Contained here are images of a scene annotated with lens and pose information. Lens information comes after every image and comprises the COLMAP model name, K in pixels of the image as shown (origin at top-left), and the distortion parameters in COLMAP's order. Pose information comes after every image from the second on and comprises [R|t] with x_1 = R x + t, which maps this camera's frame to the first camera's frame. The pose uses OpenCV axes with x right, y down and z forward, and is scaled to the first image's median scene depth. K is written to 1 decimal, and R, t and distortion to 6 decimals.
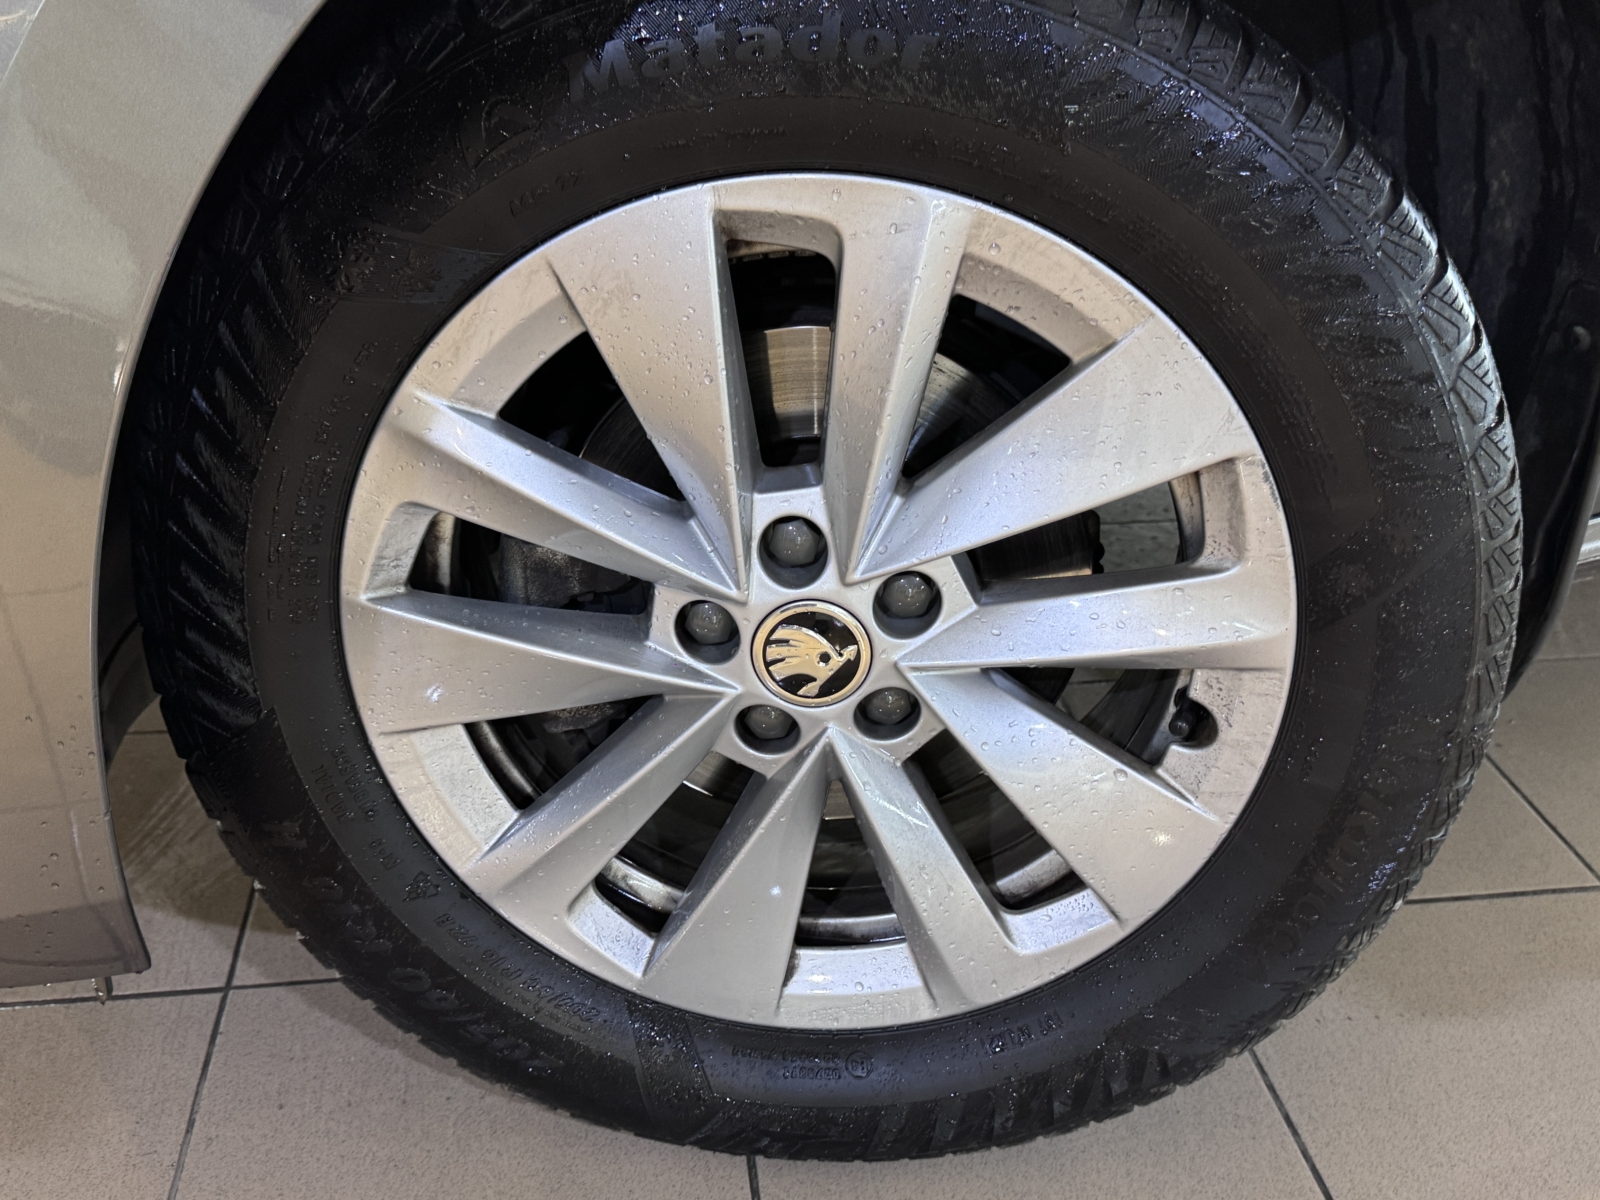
lens RADIAL K [[1625.8, 0, 800.0], [0, 1625.8, 600.0], [0, 0, 1]] dist [0.171043, -0.000421]
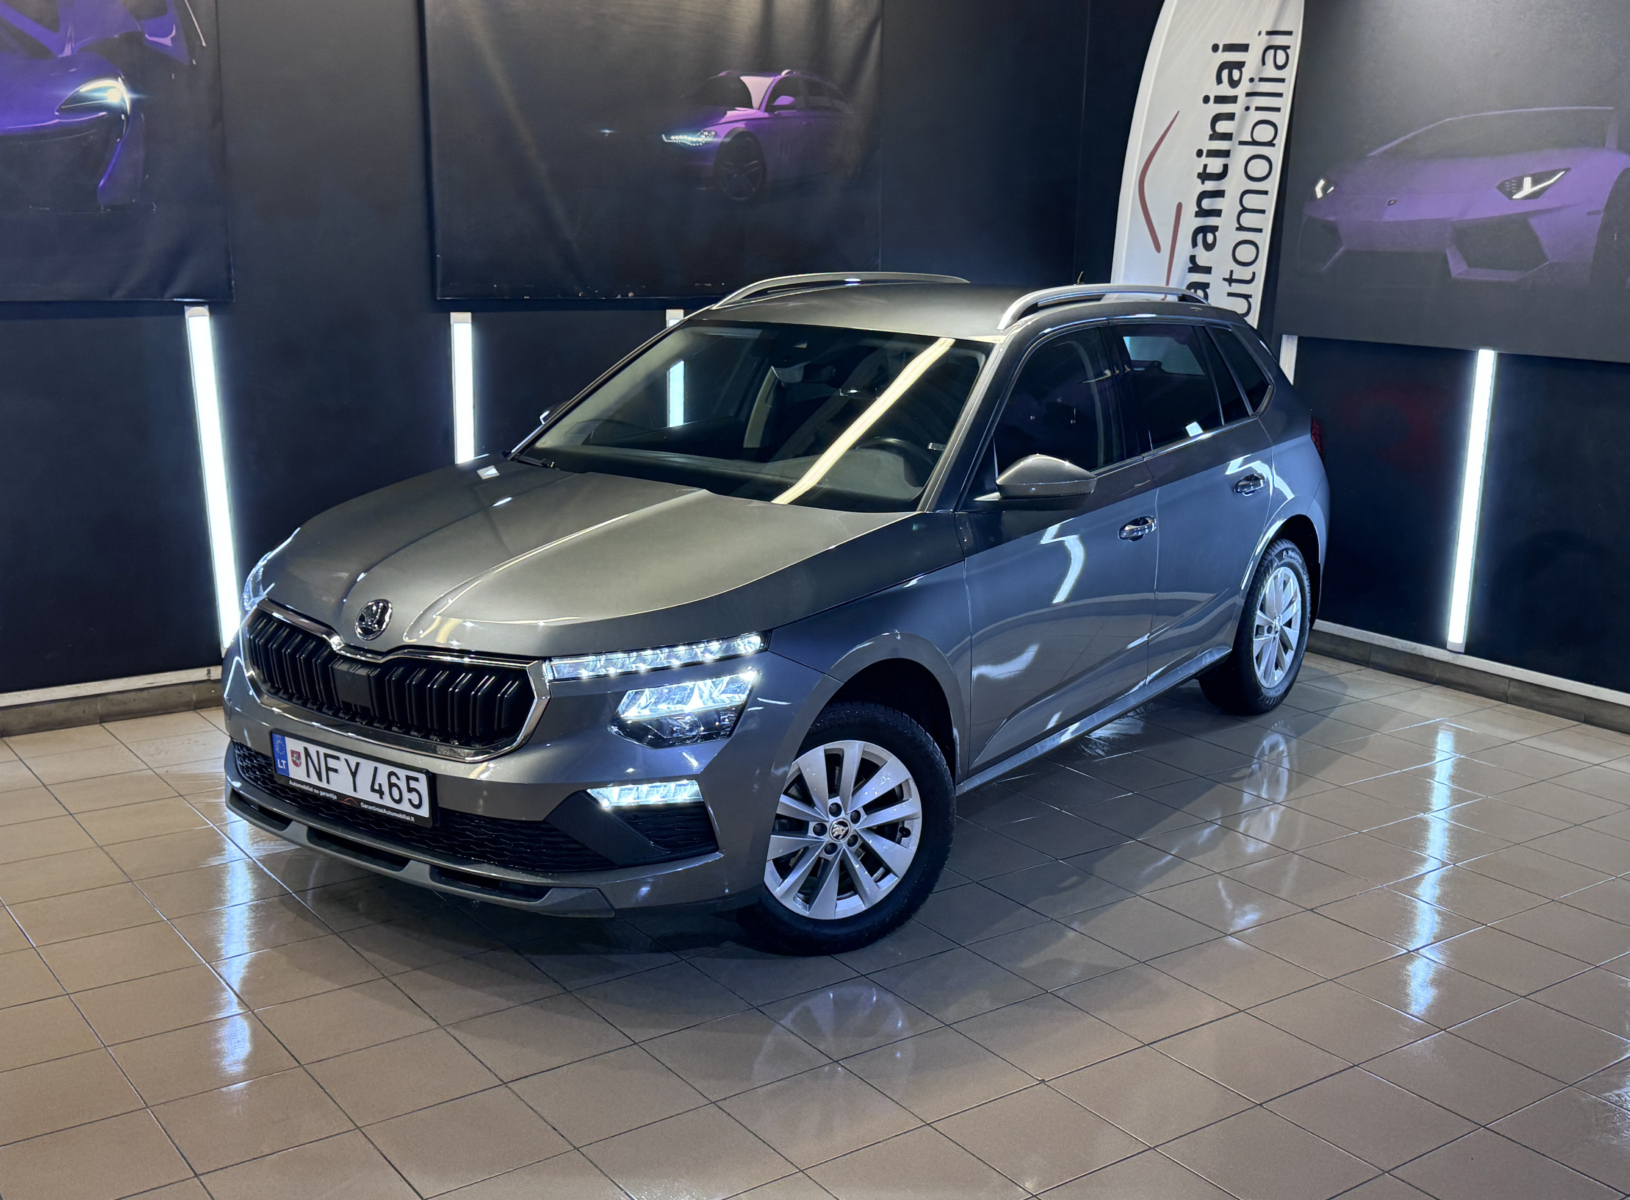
lens RADIAL K [[1733.0, 0, 815.0], [0, 1733.0, 600.0], [0, 0, 1]] dist [0.081185, 0.012613]
pose [[0.883177, -0.091453, 0.460037, -2.524929], [0.223224, 0.944564, -0.240771, 0.650723], [-0.412516, 0.315334, 0.854632, -3.891113]]
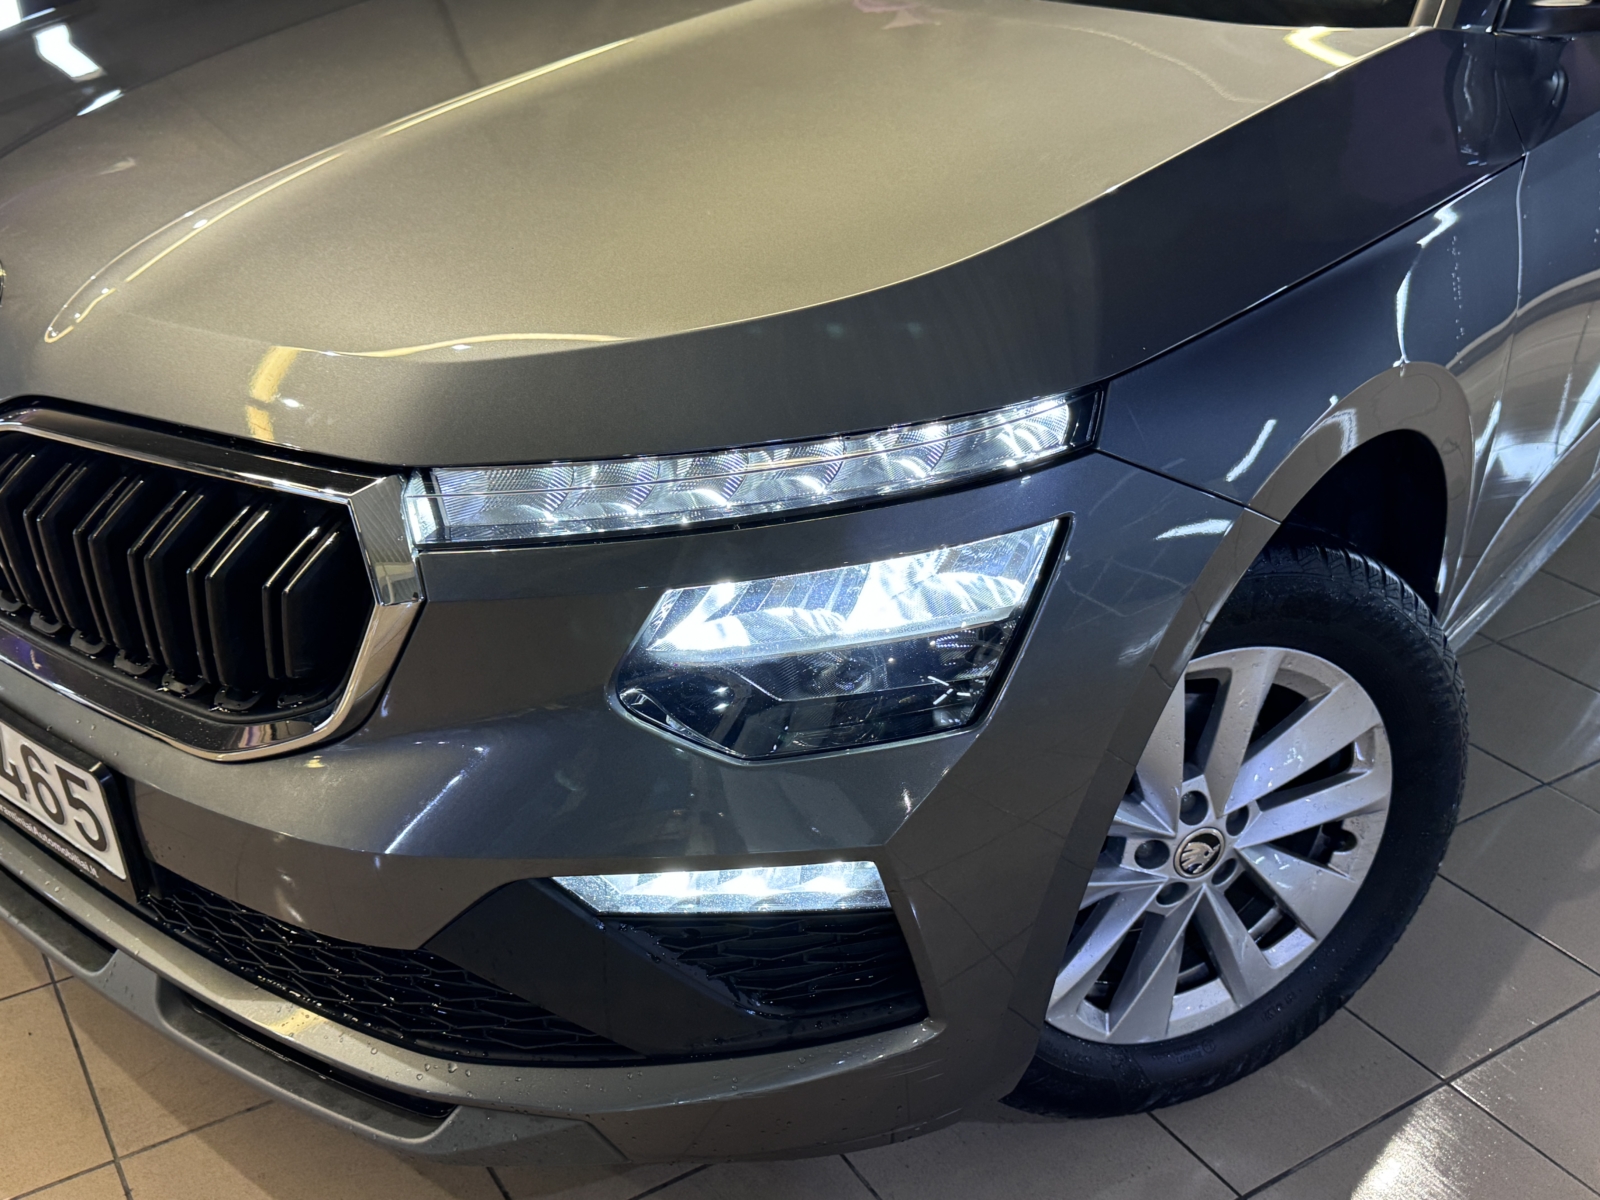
lens RADIAL K [[1630.6, 0, 800.0], [0, 1630.6, 600.0], [0, 0, 1]] dist [0.000670, -0.004119]
pose [[0.904552, -0.184392, 0.384428, -1.193151], [0.196932, 0.980393, 0.006870, -0.397103], [-0.378158, 0.069492, 0.923129, -0.745585]]
